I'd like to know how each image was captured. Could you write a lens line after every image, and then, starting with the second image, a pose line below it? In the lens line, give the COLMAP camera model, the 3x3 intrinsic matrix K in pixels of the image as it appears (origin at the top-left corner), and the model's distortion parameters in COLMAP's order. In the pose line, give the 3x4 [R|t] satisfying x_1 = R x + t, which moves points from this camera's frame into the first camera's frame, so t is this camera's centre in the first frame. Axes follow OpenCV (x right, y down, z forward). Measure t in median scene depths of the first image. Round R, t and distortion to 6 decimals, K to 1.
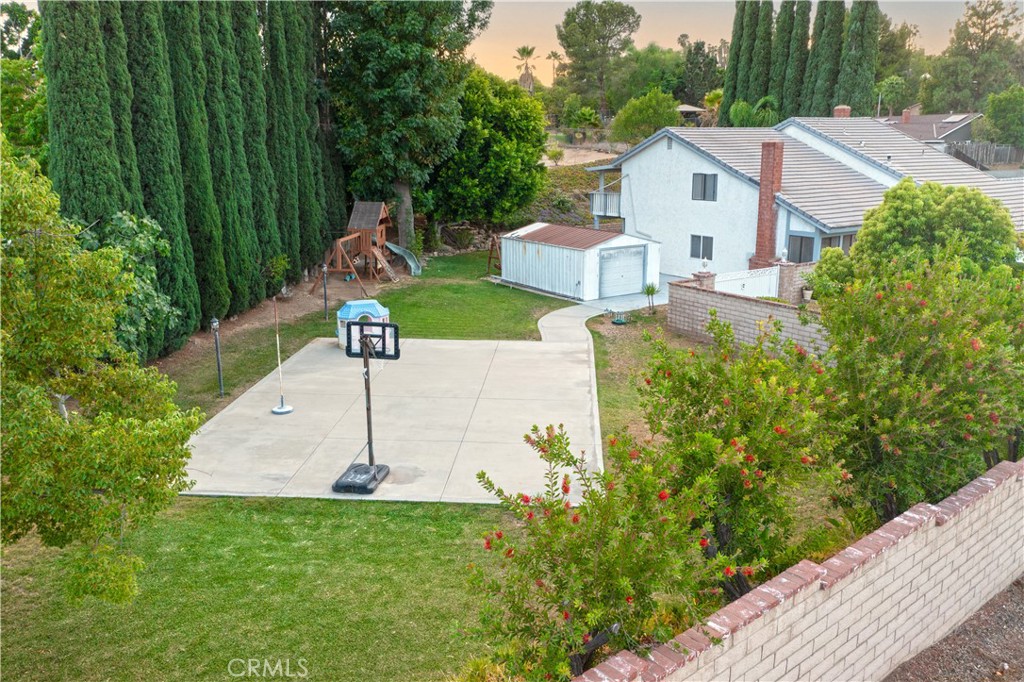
lens RADIAL K [[820.7, 0, 512.0], [0, 820.7, 341.0], [0, 0, 1]] dist [-0.008389, 0.013228]
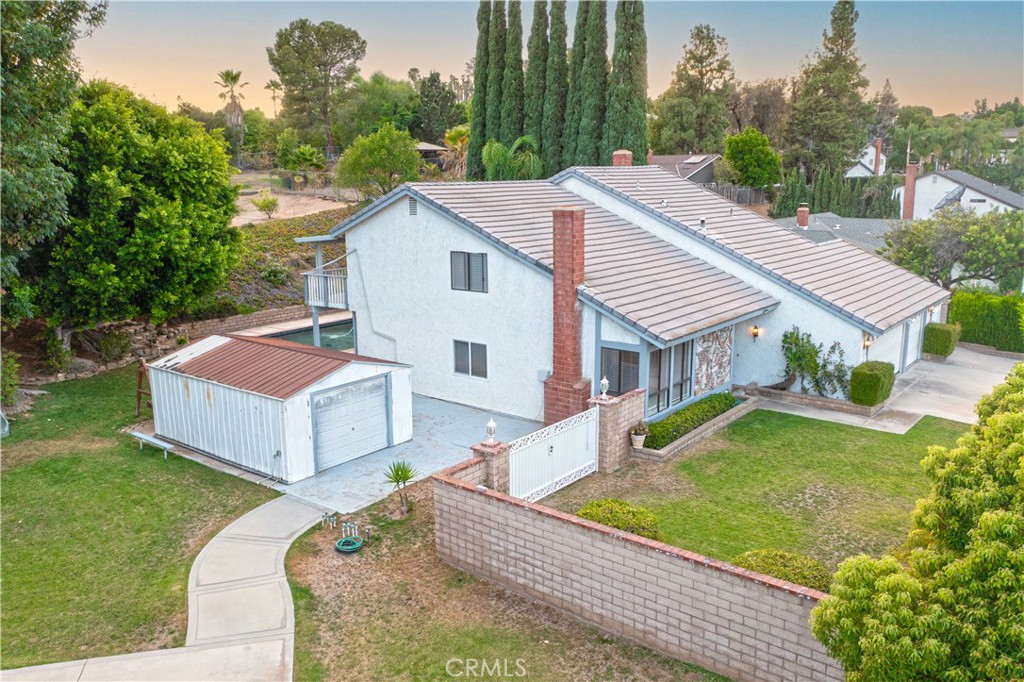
lens RADIAL K [[820.7, 0, 512.0], [0, 820.7, 341.0], [0, 0, 1]] dist [-0.008389, 0.013228]
pose [[0.952244, -0.061459, 0.299089, 0.053841], [0.072814, 0.996981, -0.026958, -0.094214], [-0.296529, 0.047449, 0.953844, 0.297339]]
